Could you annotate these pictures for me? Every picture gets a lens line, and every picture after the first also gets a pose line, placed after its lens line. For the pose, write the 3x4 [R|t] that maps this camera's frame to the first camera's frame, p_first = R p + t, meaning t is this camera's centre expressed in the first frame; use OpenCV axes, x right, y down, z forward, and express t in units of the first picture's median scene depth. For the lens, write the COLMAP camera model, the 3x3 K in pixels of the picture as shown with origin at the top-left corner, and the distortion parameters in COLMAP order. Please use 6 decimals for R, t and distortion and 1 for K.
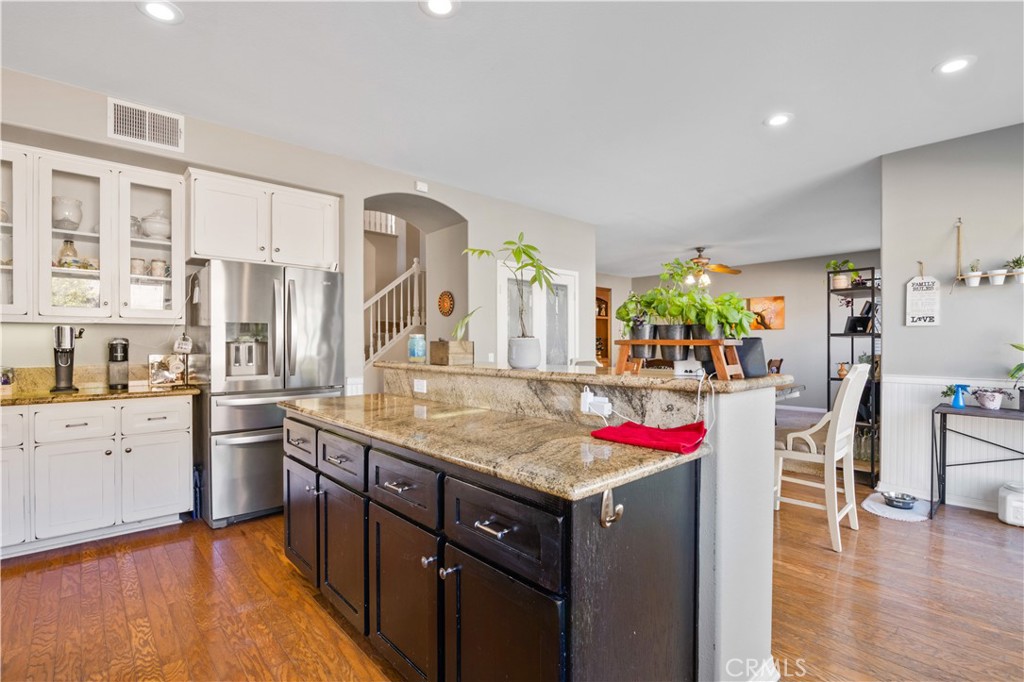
lens RADIAL K [[479.5, 0, 513.2], [0, 479.5, 341.9], [0, 0, 1]] dist [-0.017205, 0.000030]
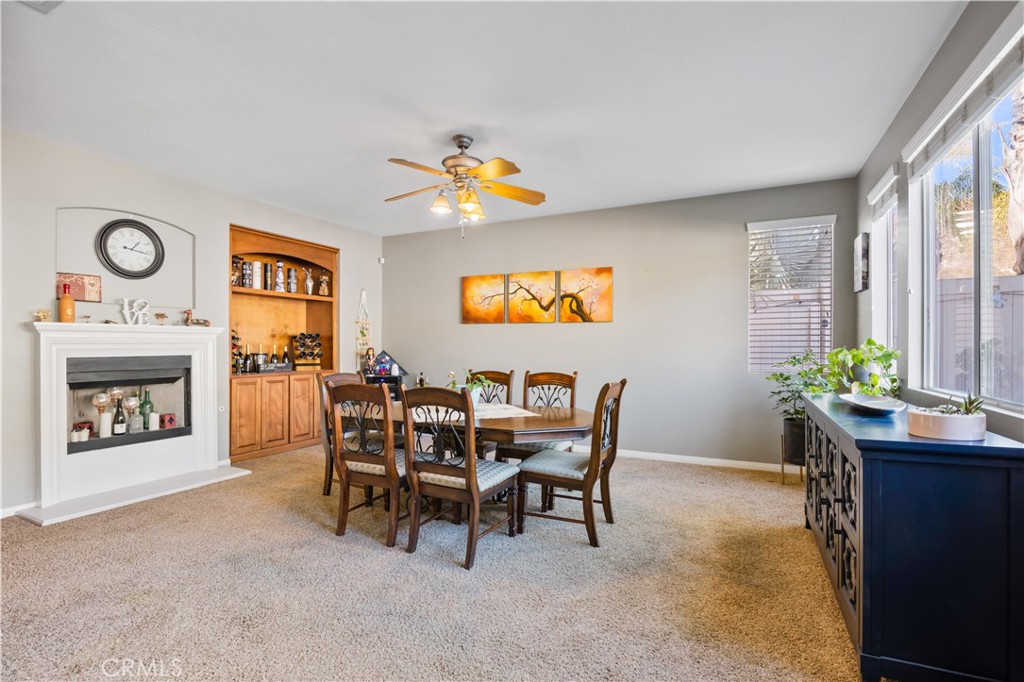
lens RADIAL K [[472.0, 0, 511.7], [0, 472.0, 343.9], [0, 0, 1]] dist [-0.017960, -0.000259]
pose [[0.936784, 0.004284, 0.349883, 0.239542], [-0.003634, 0.999990, -0.002513, 0.002867], [-0.349890, 0.001083, 0.936790, 0.481949]]
